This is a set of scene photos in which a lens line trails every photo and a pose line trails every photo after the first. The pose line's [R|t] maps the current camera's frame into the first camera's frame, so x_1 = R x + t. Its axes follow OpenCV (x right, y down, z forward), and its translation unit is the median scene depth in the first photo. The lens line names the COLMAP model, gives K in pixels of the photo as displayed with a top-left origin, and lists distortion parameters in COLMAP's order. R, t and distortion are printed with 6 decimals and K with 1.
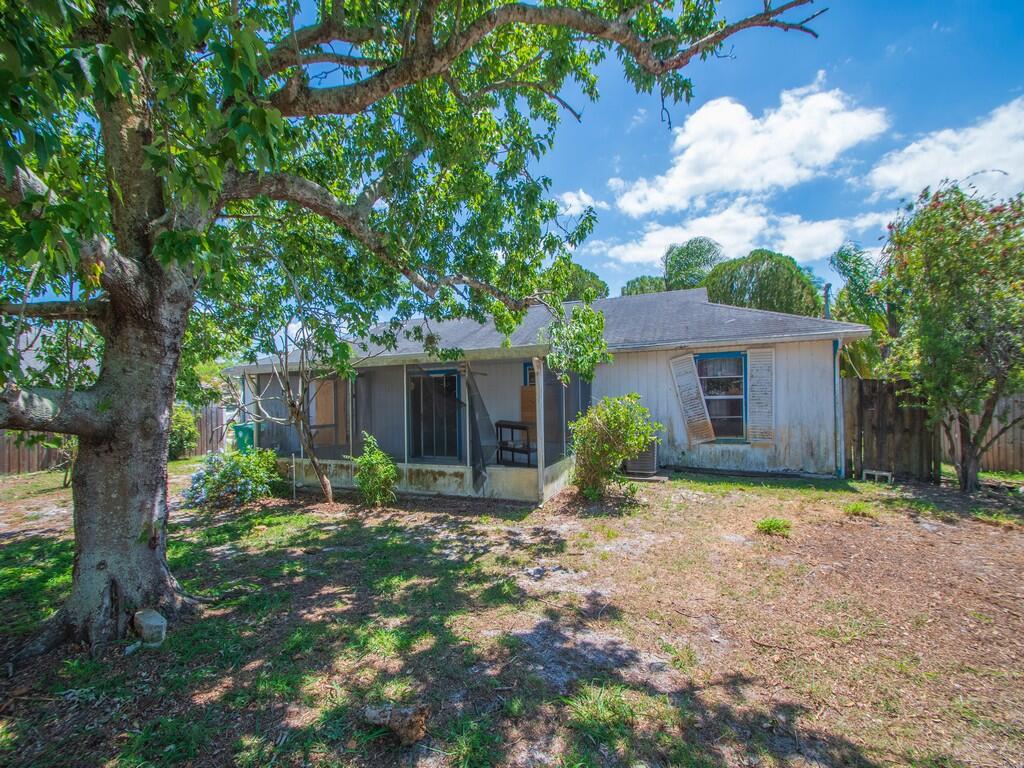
lens RADIAL K [[444.5, 0, 512.3], [0, 444.5, 411.2], [0, 0, 1]] dist [0.008149, -0.011918]
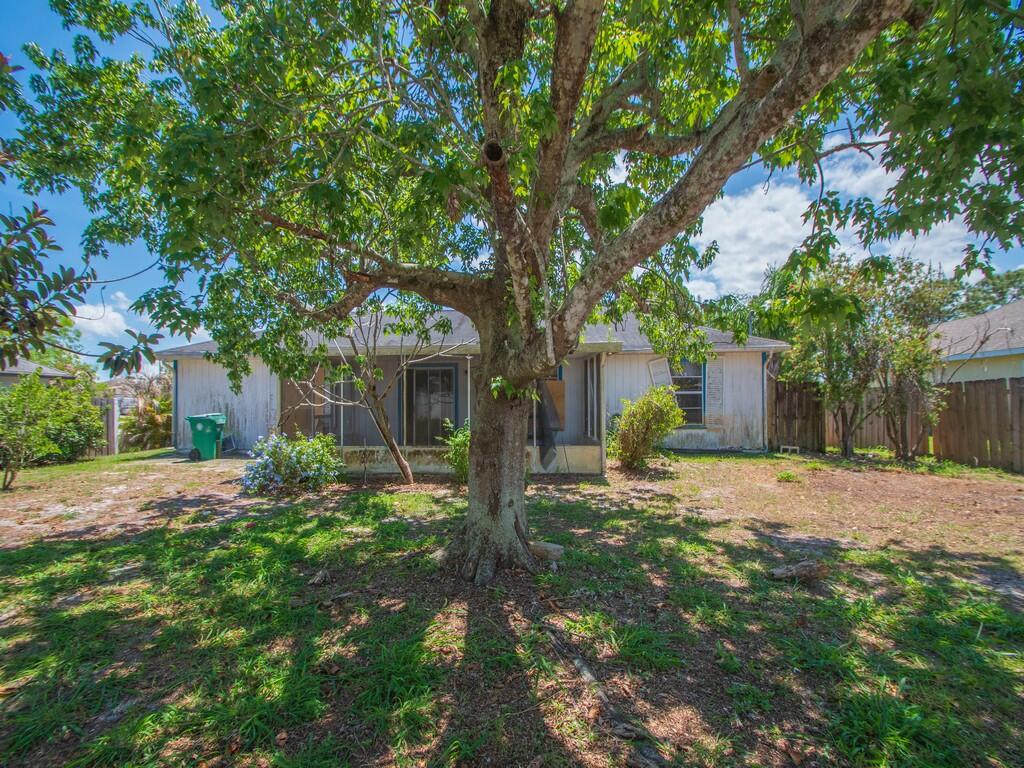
lens RADIAL K [[444.5, 0, 507.6], [0, 444.5, 388.5], [0, 0, 1]] dist [0.008149, -0.011918]
pose [[0.943951, 0.024469, 0.329178, -1.079068], [-0.003462, 0.997928, -0.064251, 0.101121], [-0.330068, 0.059511, 0.942079, -0.100126]]
